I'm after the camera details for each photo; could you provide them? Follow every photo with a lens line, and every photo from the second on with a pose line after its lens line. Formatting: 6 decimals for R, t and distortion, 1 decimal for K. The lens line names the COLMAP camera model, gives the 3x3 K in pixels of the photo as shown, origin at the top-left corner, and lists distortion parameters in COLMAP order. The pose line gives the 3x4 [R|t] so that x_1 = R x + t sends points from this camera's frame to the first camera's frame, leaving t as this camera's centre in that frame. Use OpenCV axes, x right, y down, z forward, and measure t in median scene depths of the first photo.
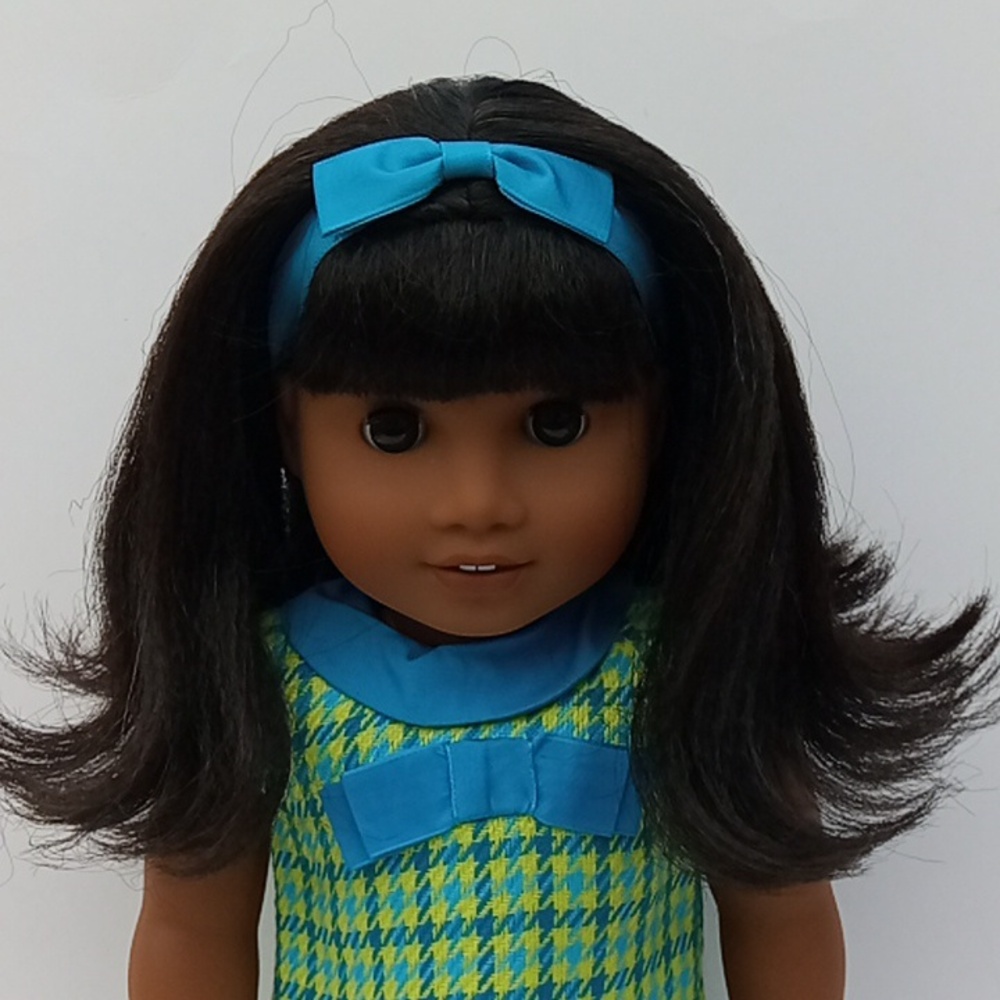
lens RADIAL K [[1609.4, 0, 475.6], [0, 1609.4, 542.1], [0, 0, 1]] dist [0.067860, 0.018655]
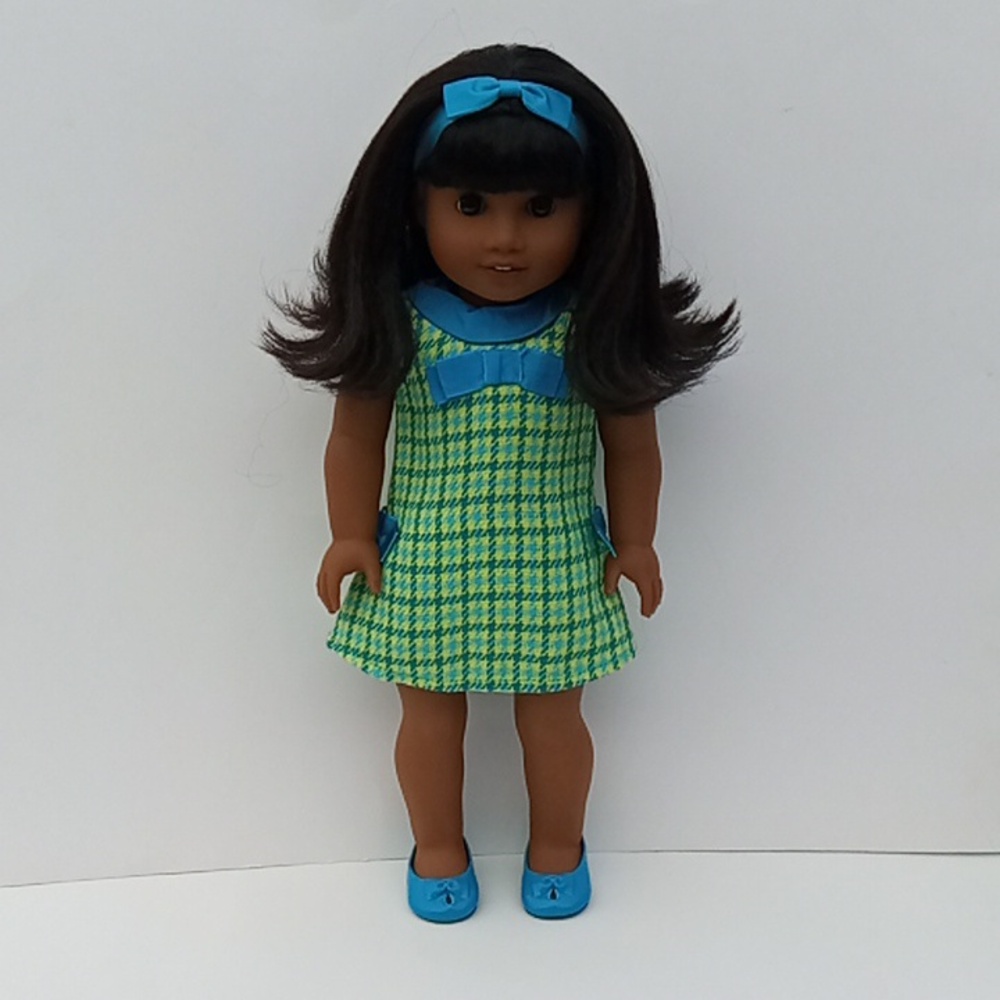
lens RADIAL K [[1609.4, 0, 475.6], [0, 1609.4, 542.1], [0, 0, 1]] dist [0.067860, 0.018655]
pose [[0.998127, 0.059977, 0.012061, -0.039493], [-0.060975, 0.991336, 0.116344, 0.128313], [-0.004979, -0.116861, 0.993136, -1.248763]]
